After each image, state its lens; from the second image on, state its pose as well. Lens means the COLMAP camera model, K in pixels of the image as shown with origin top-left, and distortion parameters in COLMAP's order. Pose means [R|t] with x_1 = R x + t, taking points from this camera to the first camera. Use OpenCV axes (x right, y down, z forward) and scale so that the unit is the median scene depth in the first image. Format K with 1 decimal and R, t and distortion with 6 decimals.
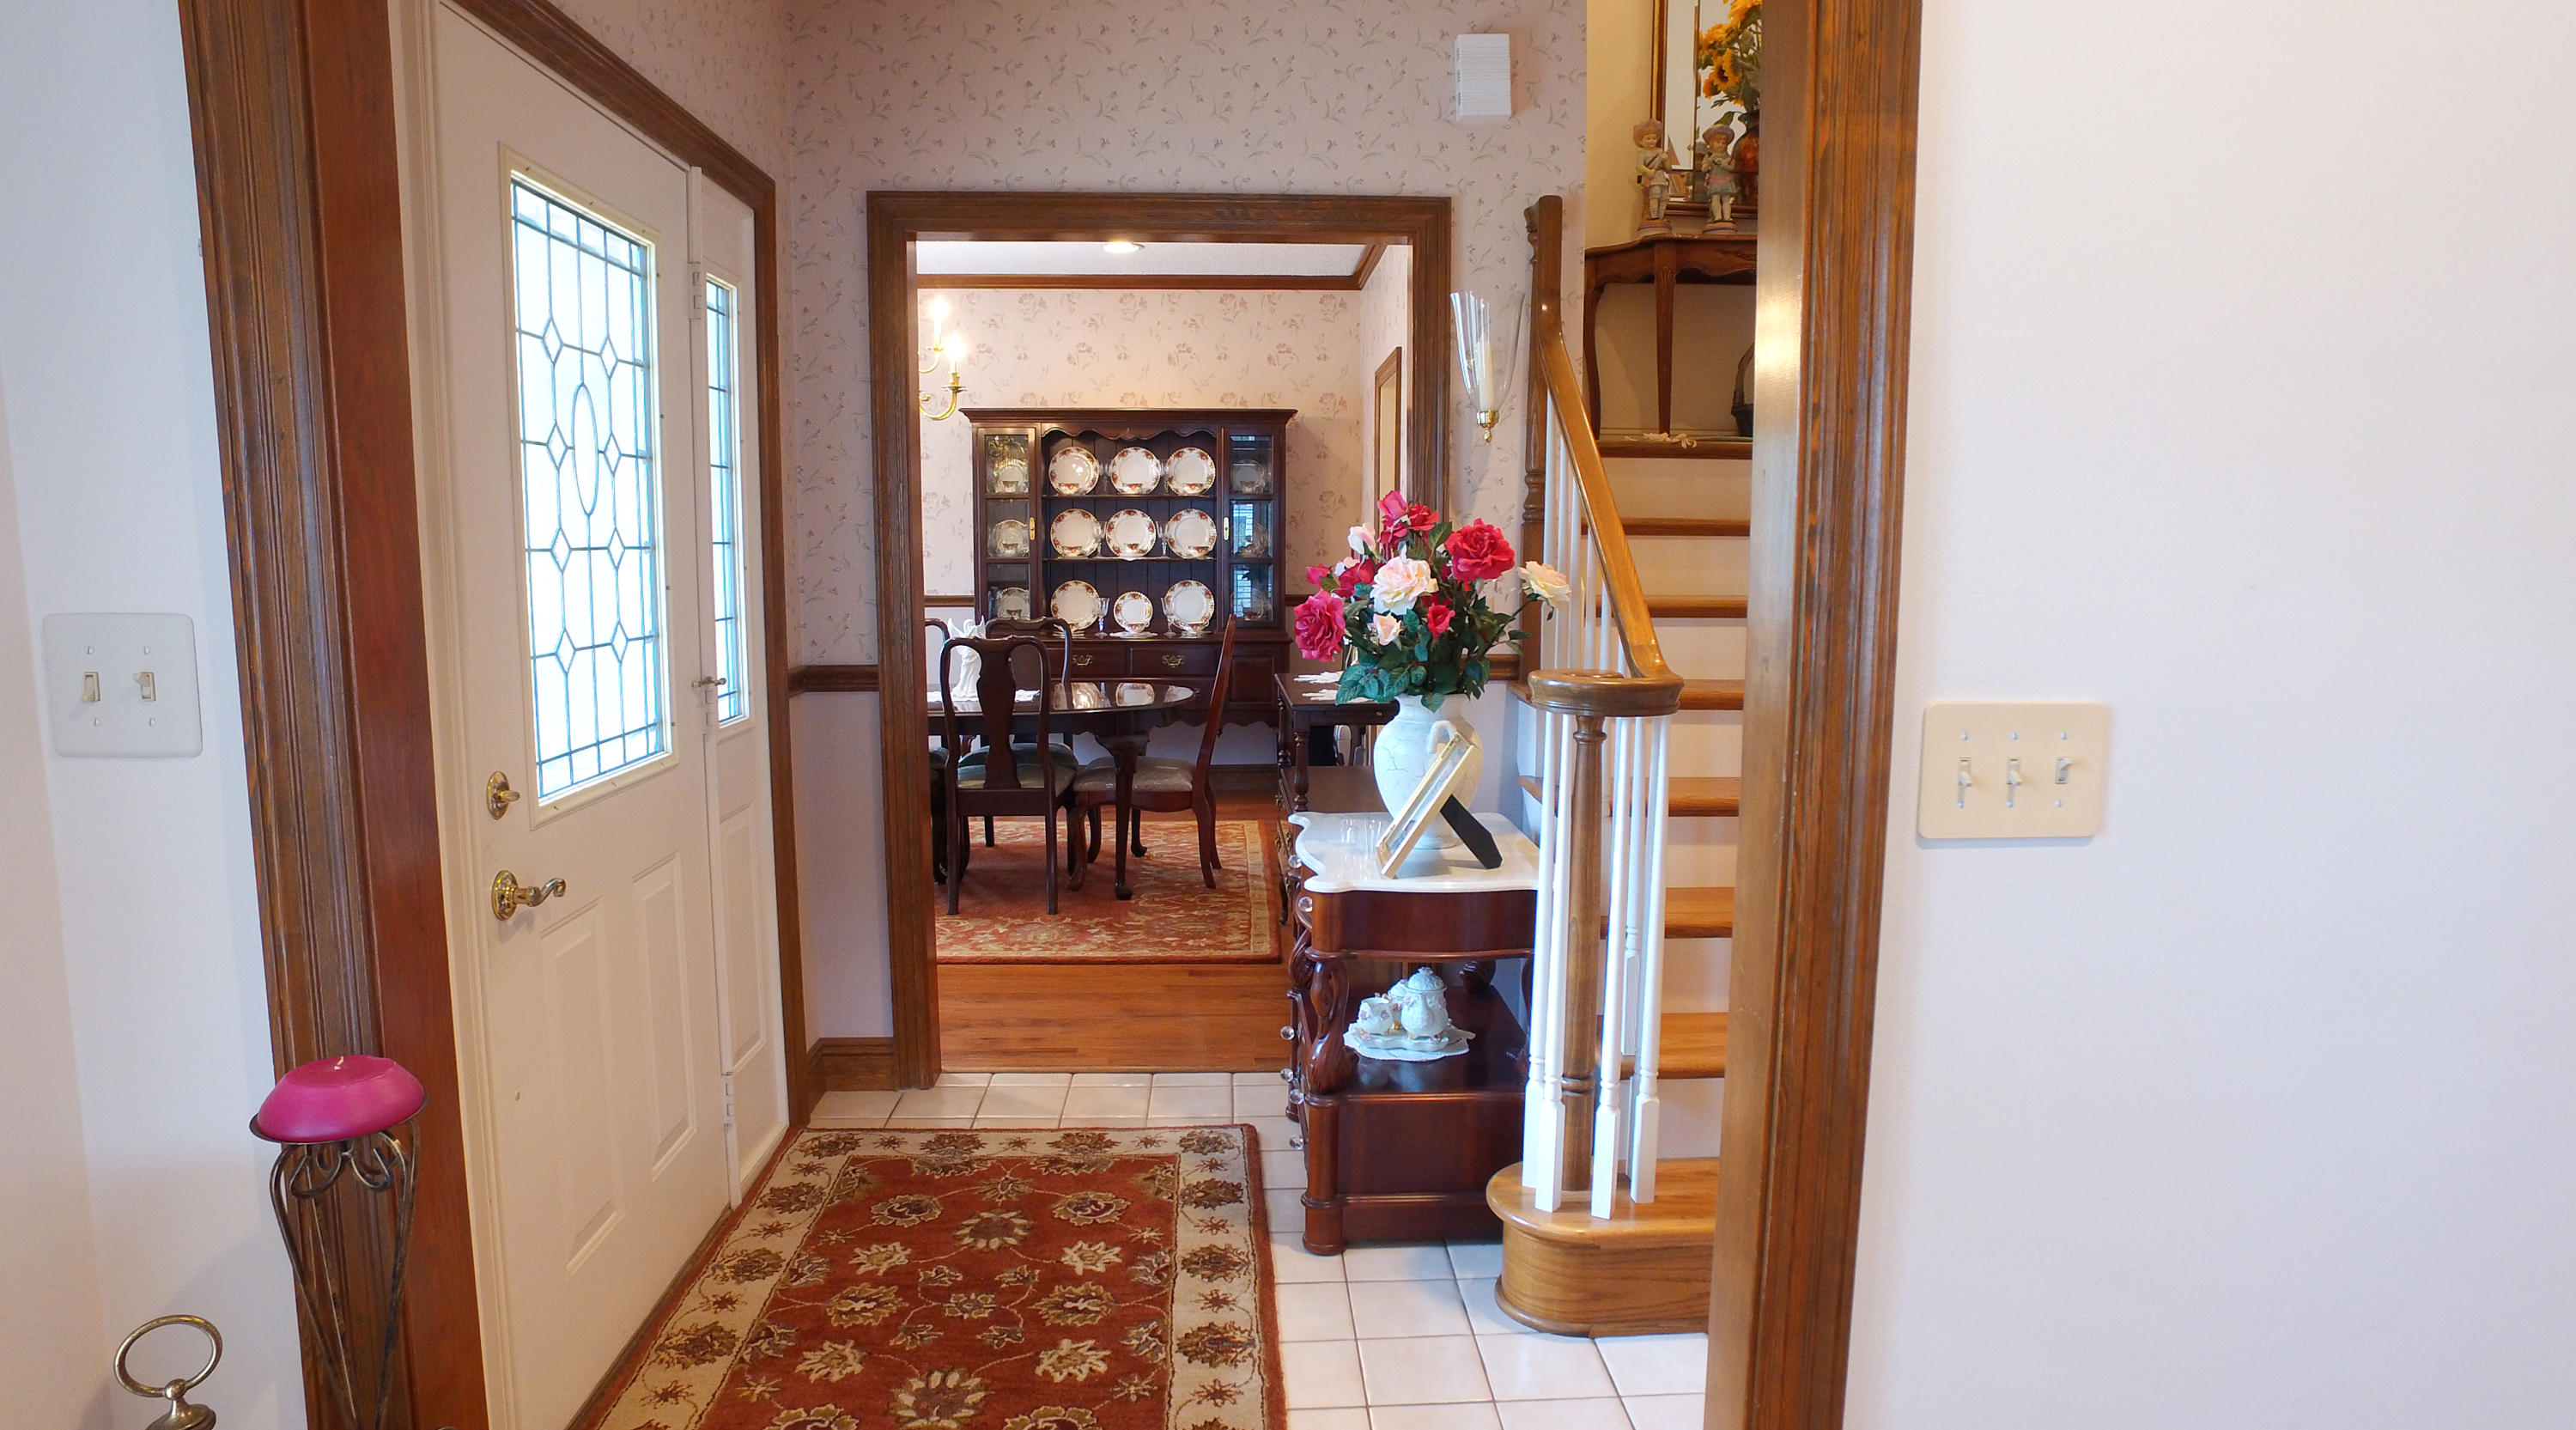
lens RADIAL K [[1475.2, 0, 1288.0], [0, 1475.2, 715.0], [0, 0, 1]] dist [-0.124190, 0.064422]
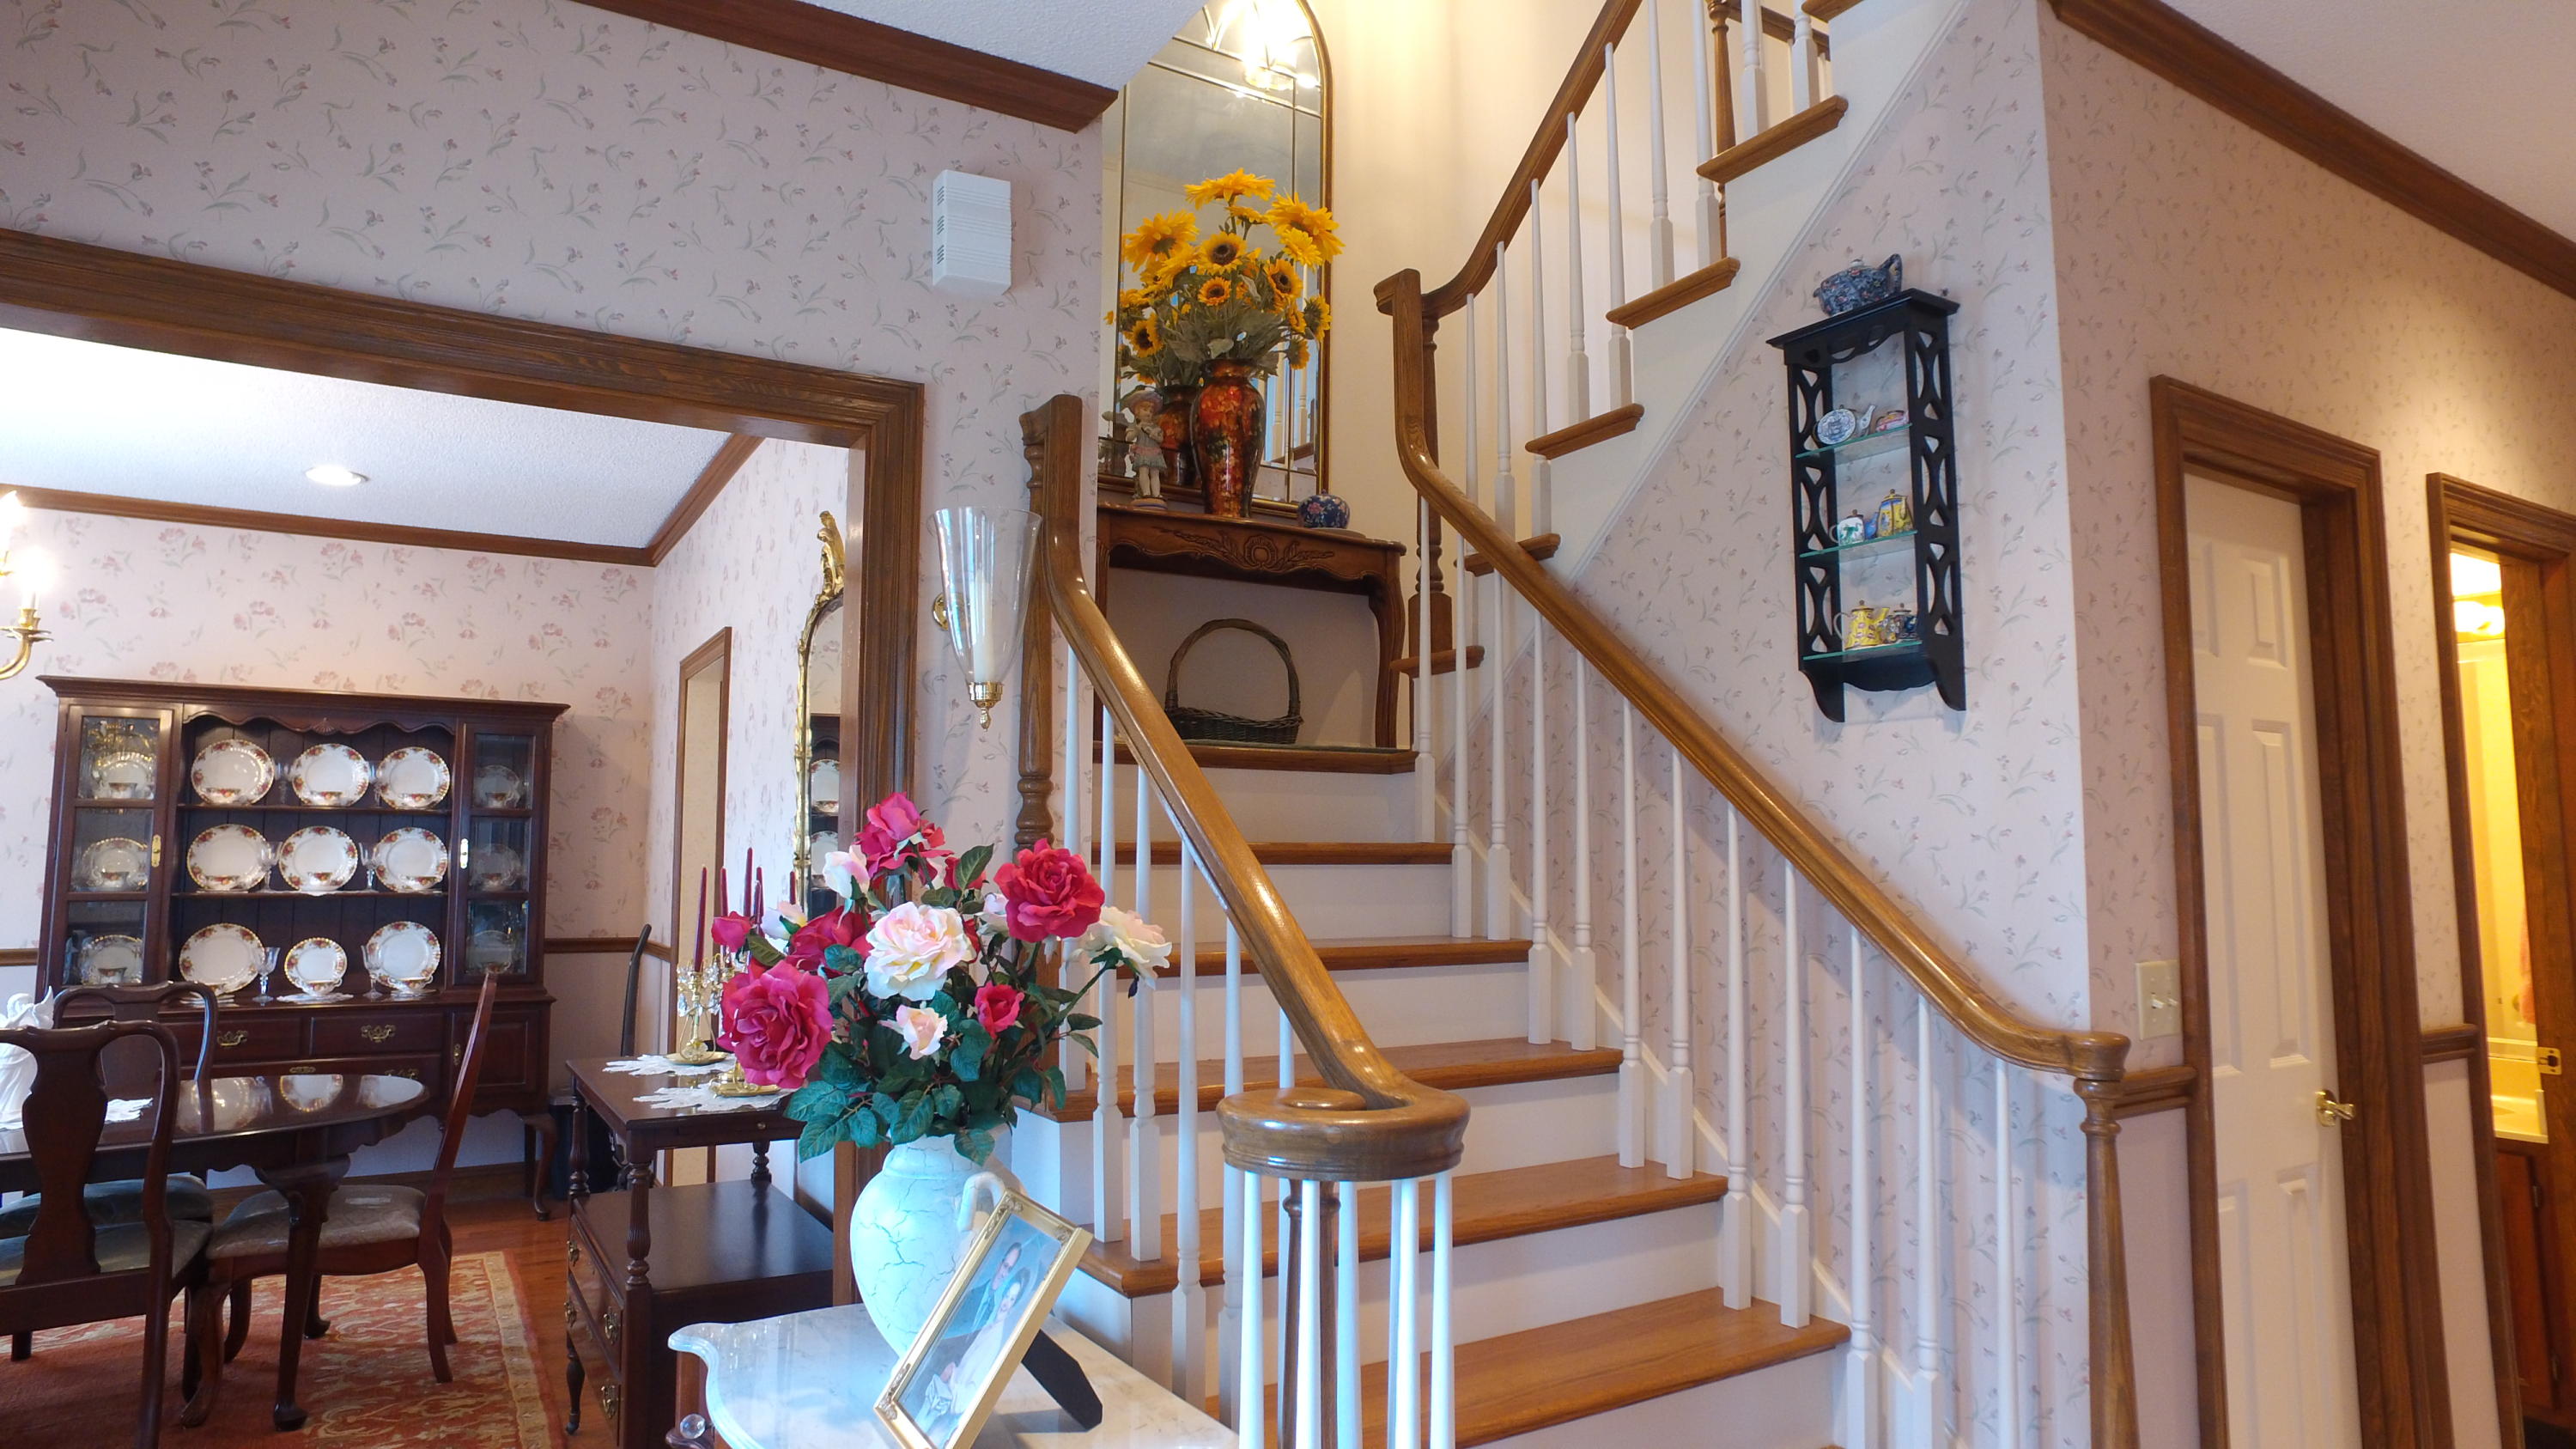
lens RADIAL K [[1492.1, 0, 1289.7], [0, 1492.1, 735.5], [0, 0, 1]] dist [-0.121285, 0.087393]
pose [[0.876654, 0.040954, 0.479374, -0.028810], [0.059053, 0.979677, -0.191689, -0.017665], [-0.477483, 0.196354, 0.856420, 0.142077]]
